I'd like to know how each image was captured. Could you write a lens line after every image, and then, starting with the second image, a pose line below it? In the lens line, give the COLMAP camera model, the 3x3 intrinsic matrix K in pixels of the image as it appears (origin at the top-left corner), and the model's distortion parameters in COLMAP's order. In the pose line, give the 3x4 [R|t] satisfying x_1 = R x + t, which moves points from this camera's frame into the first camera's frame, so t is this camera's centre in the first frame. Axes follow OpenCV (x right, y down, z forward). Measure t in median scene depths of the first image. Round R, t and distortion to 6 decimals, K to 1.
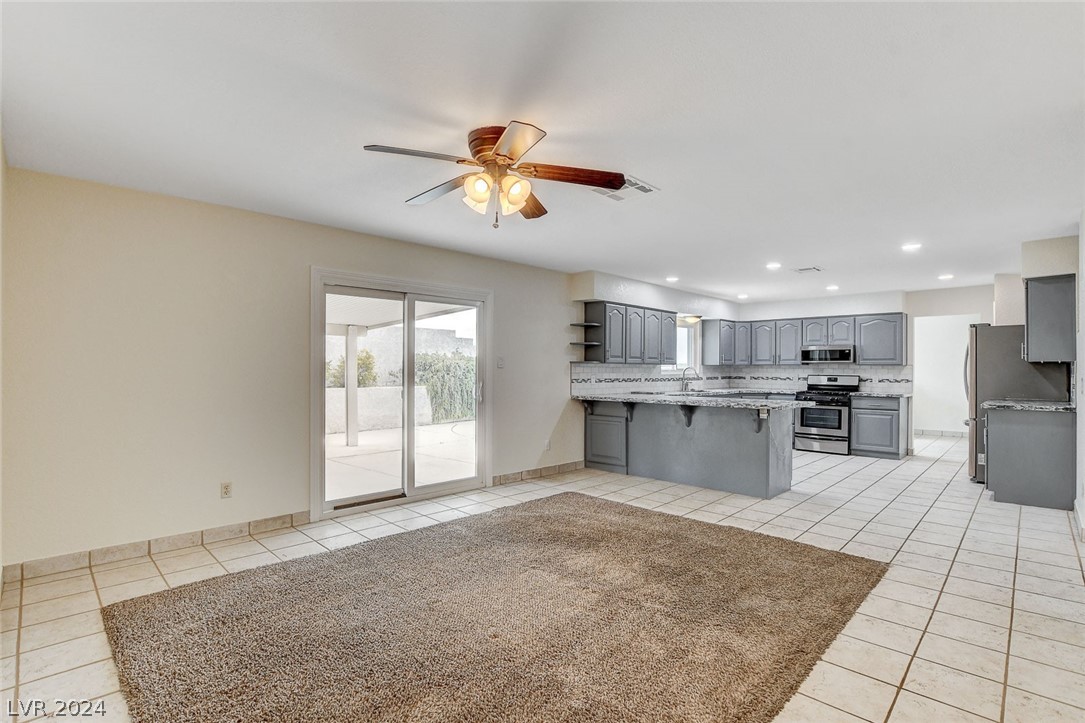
lens RADIAL K [[507.4, 0, 549.0], [0, 507.4, 365.1], [0, 0, 1]] dist [-0.003177, -0.000707]
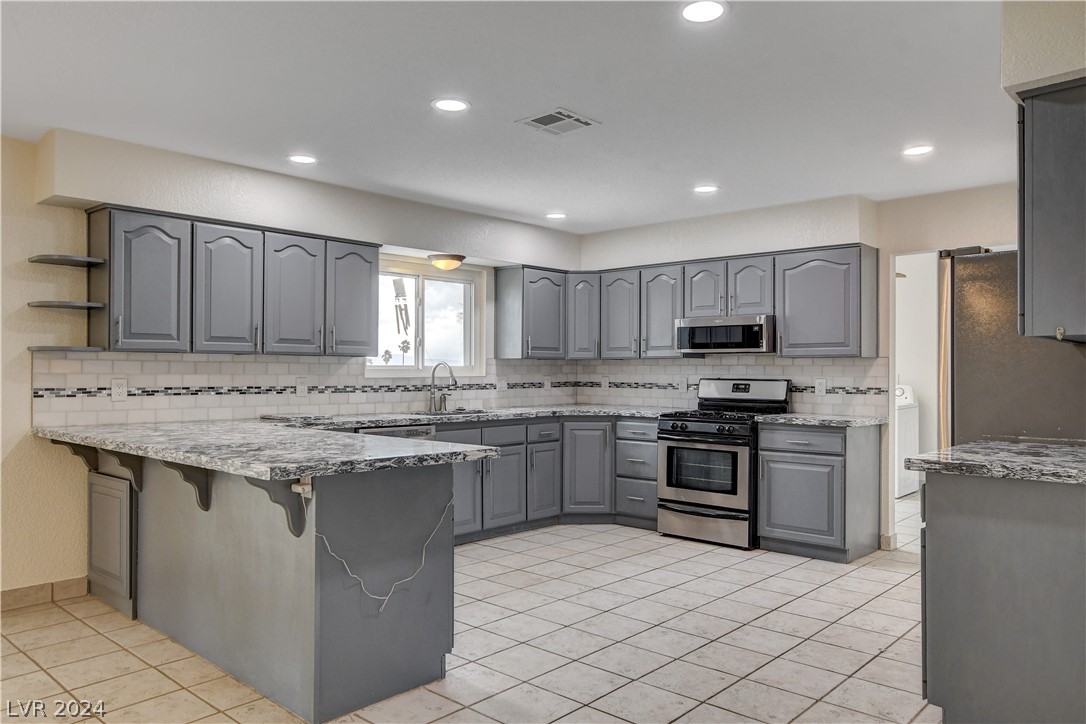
lens RADIAL K [[744.3, 0, 539.7], [0, 744.3, 368.2], [0, 0, 1]] dist [0.018657, 0.005402]
pose [[0.999940, -0.001164, 0.010930, 0.379600], [0.001127, 0.999994, 0.003371, 0.007477], [-0.010934, -0.003359, 0.999935, 0.305778]]
